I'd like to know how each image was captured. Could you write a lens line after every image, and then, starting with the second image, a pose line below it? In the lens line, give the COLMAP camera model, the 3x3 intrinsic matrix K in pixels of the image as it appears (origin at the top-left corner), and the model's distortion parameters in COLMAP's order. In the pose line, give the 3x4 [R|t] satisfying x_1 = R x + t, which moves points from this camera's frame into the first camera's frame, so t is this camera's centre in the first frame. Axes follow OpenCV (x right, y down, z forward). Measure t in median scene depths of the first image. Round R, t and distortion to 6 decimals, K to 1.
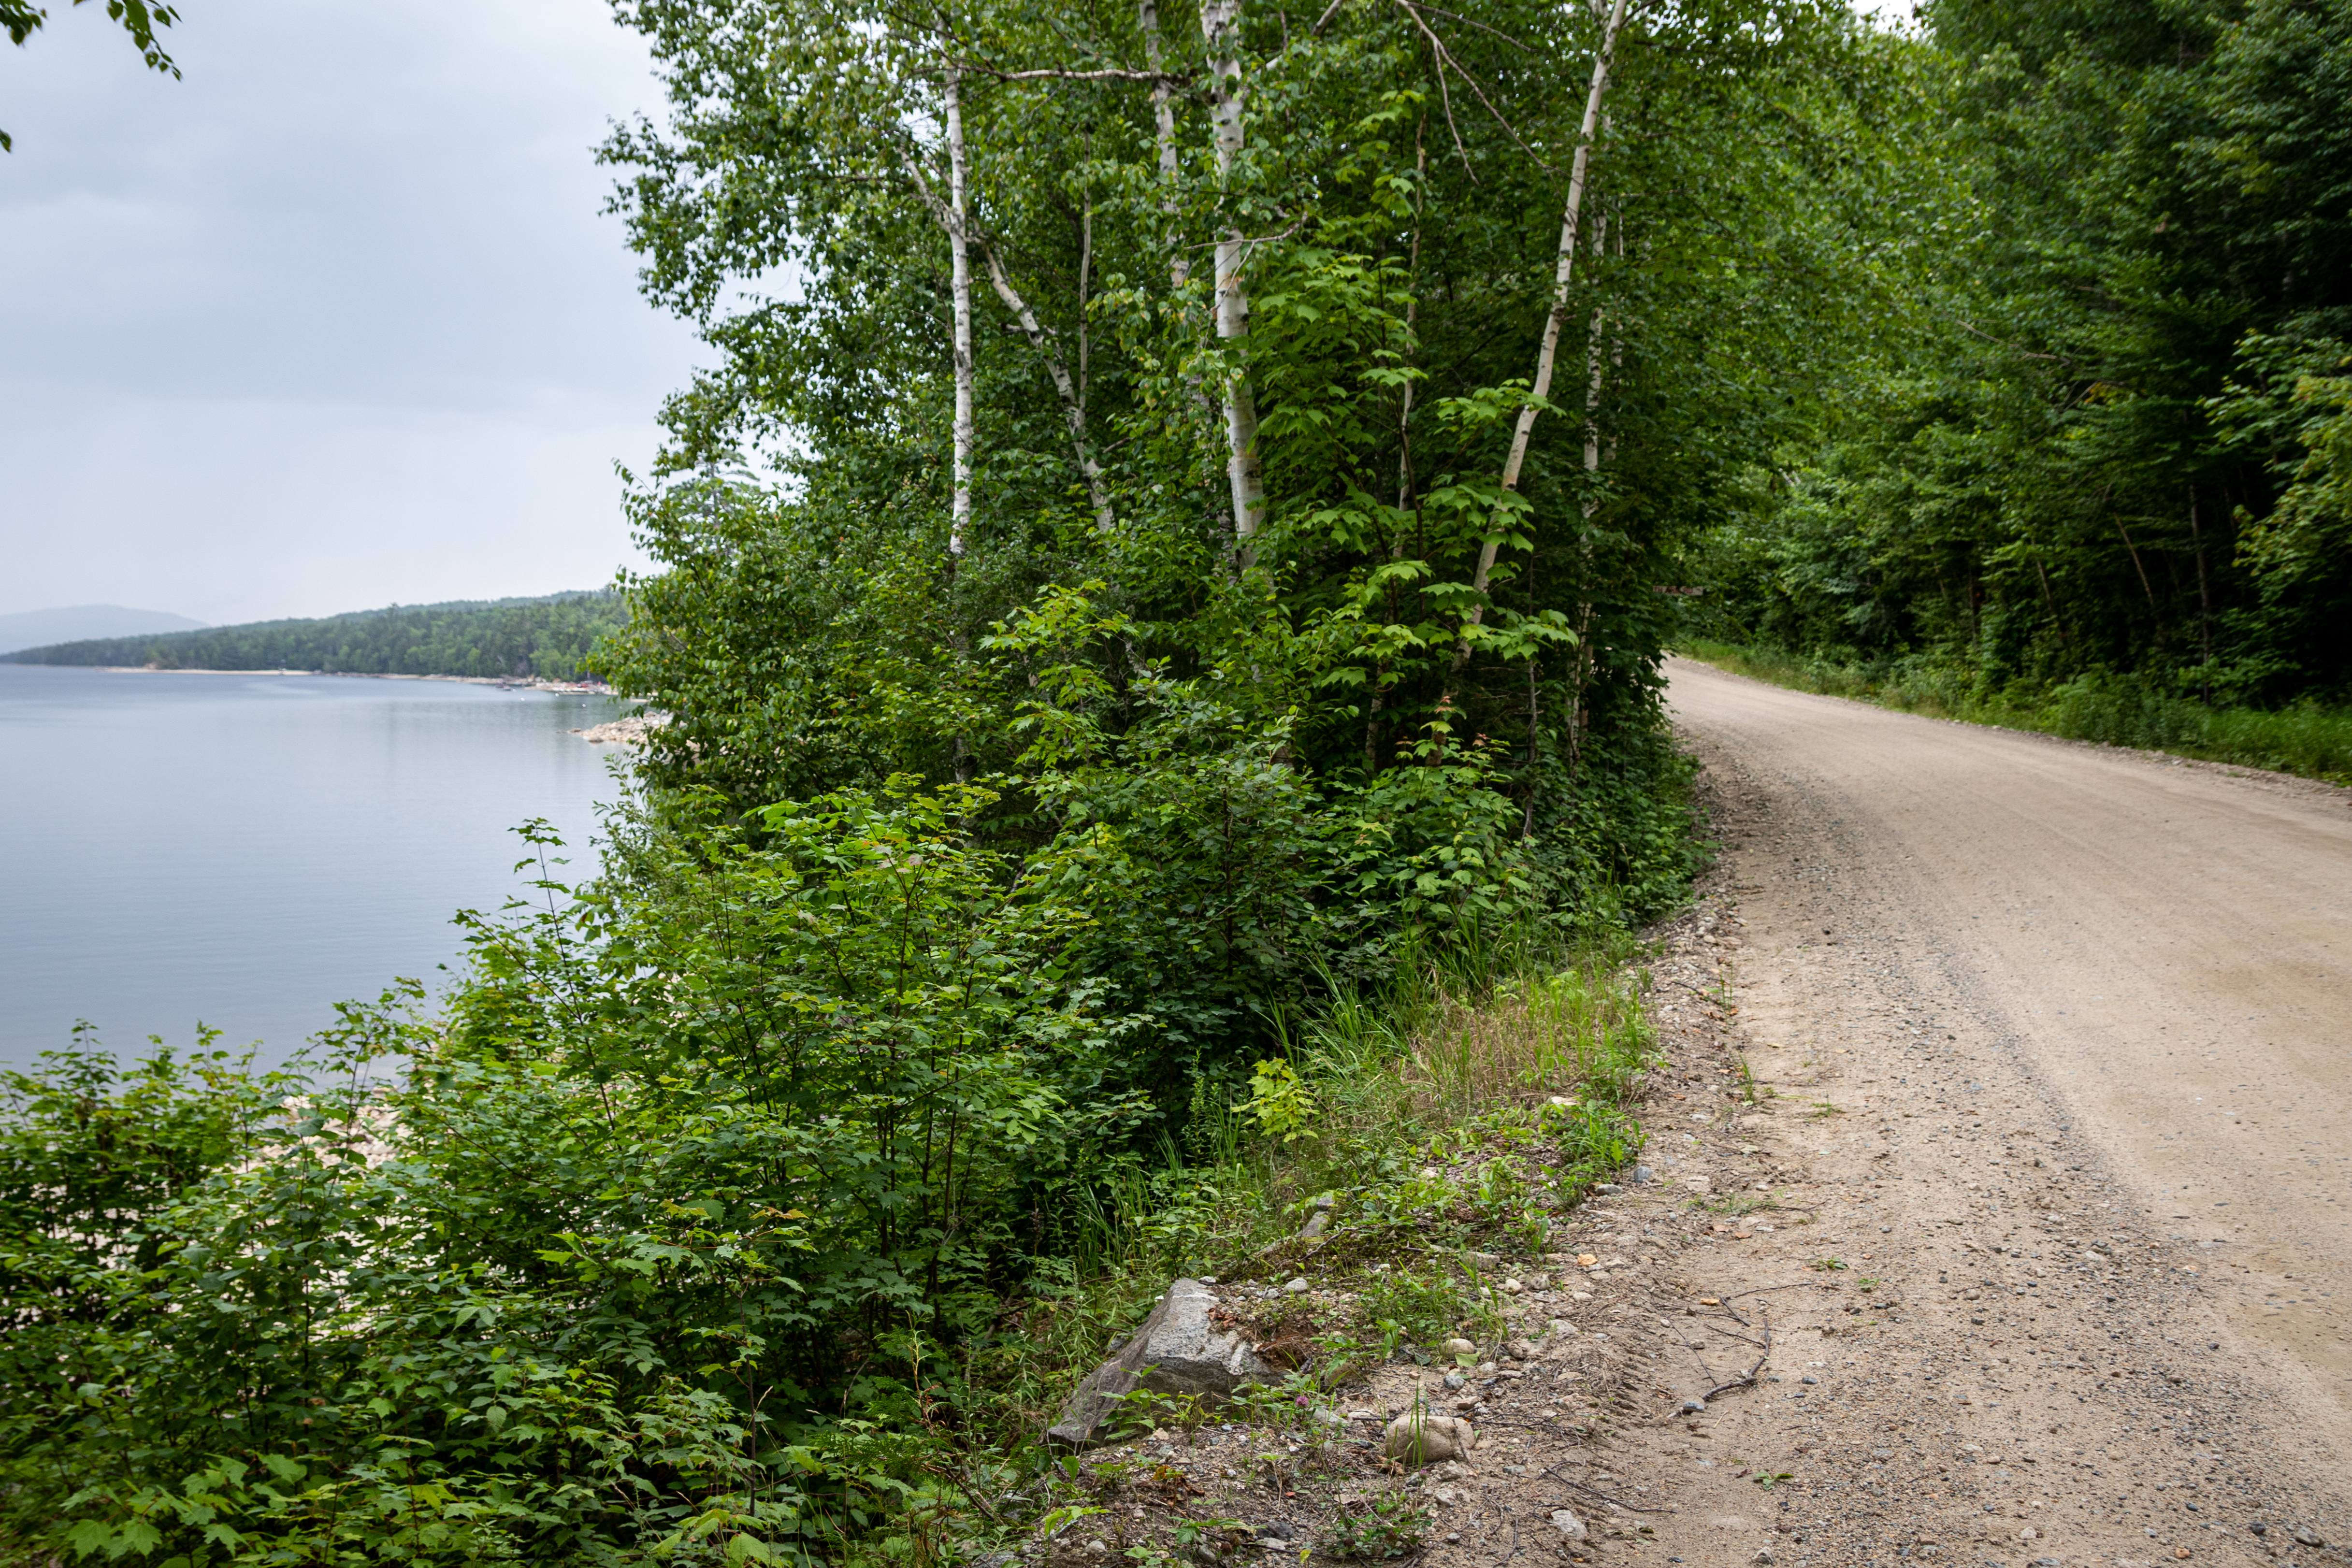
lens RADIAL K [[1951.7, 0, 1176.0], [0, 1951.7, 784.0], [0, 0, 1]] dist [-0.003306, -0.000257]
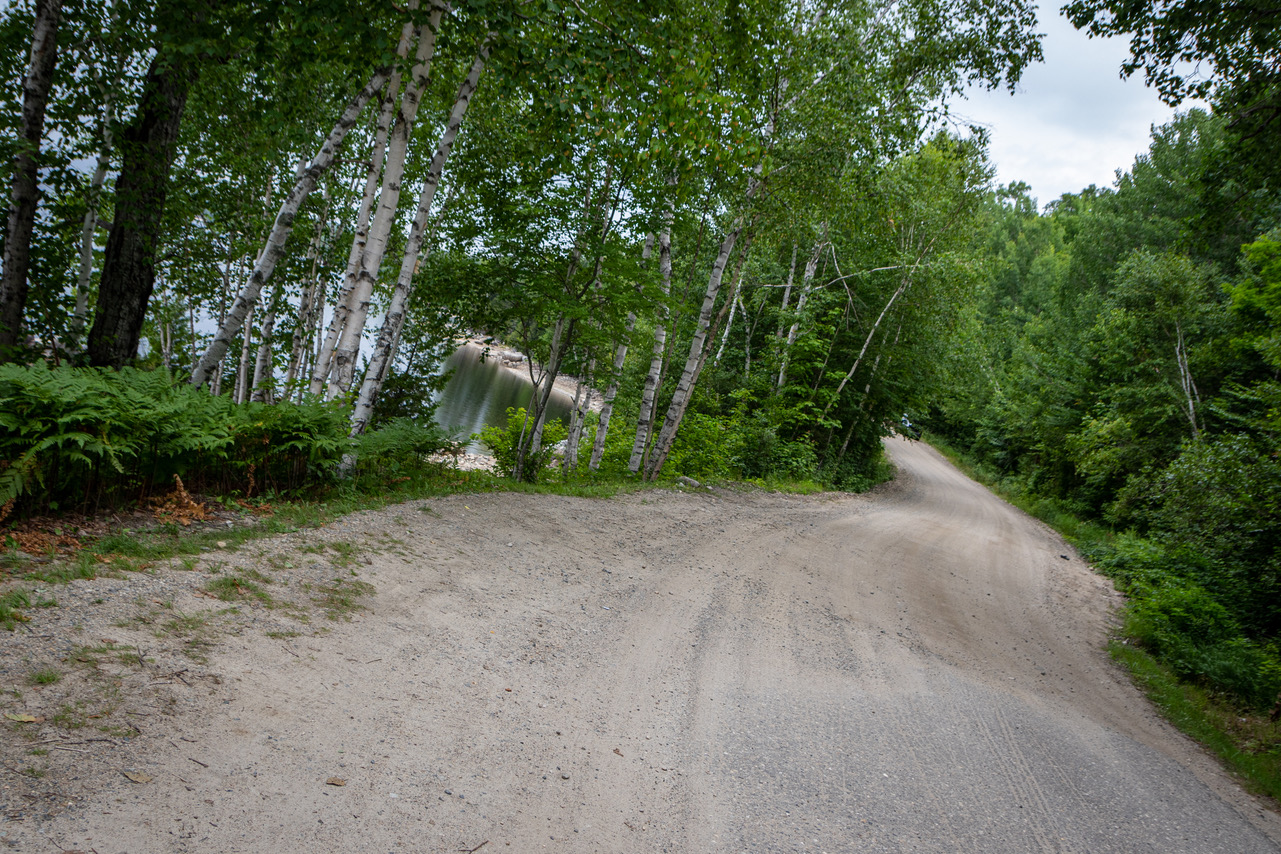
lens RADIAL K [[1063.1, 0, 640.5], [0, 1063.1, 427.0], [0, 0, 1]] dist [-0.003306, -0.000257]
pose [[0.951576, 0.303974, -0.045864, -0.142031], [-0.304193, 0.952608, 0.002293, 0.066647], [0.044388, 0.011769, 0.998945, -1.625732]]
